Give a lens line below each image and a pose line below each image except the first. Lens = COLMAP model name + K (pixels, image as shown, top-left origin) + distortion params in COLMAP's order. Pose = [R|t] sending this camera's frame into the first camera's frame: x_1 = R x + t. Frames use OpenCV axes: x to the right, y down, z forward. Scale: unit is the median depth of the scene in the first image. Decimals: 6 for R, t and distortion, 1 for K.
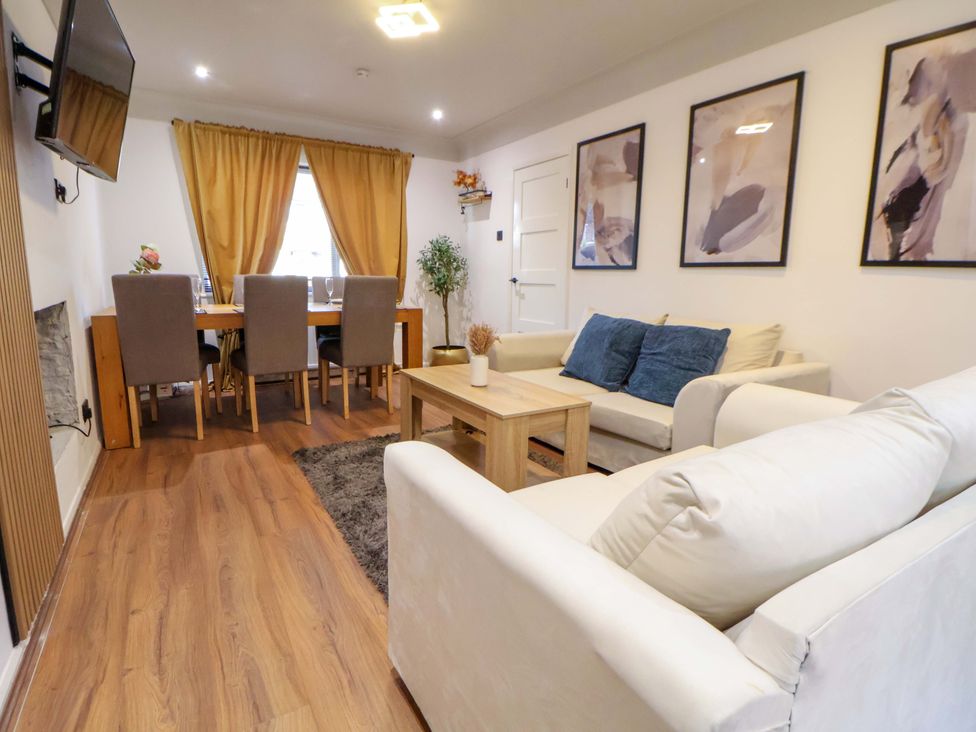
lens RADIAL K [[504.6, 0, 484.2], [0, 504.6, 358.8], [0, 0, 1]] dist [-0.000817, -0.014890]
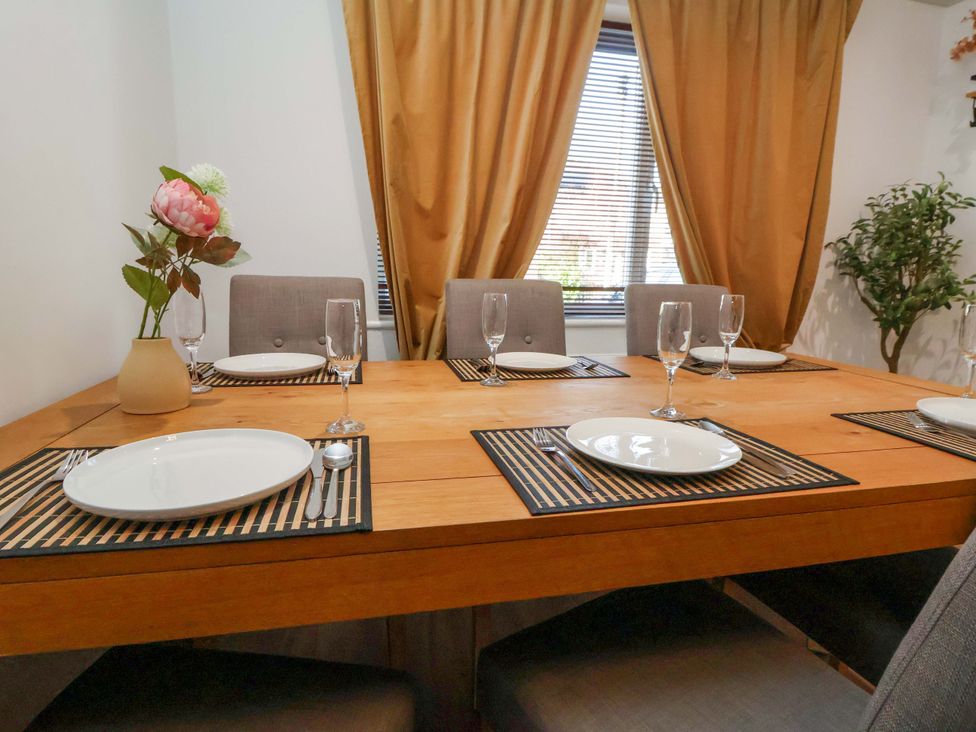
lens RADIAL K [[504.6, 0, 484.2], [0, 504.6, 358.8], [0, 0, 1]] dist [-0.000817, -0.014890]
pose [[0.953024, 0.046415, -0.299318, -0.332650], [-0.049105, 0.998793, -0.001470, -0.100112], [0.298888, 0.016099, 0.954152, 0.607108]]
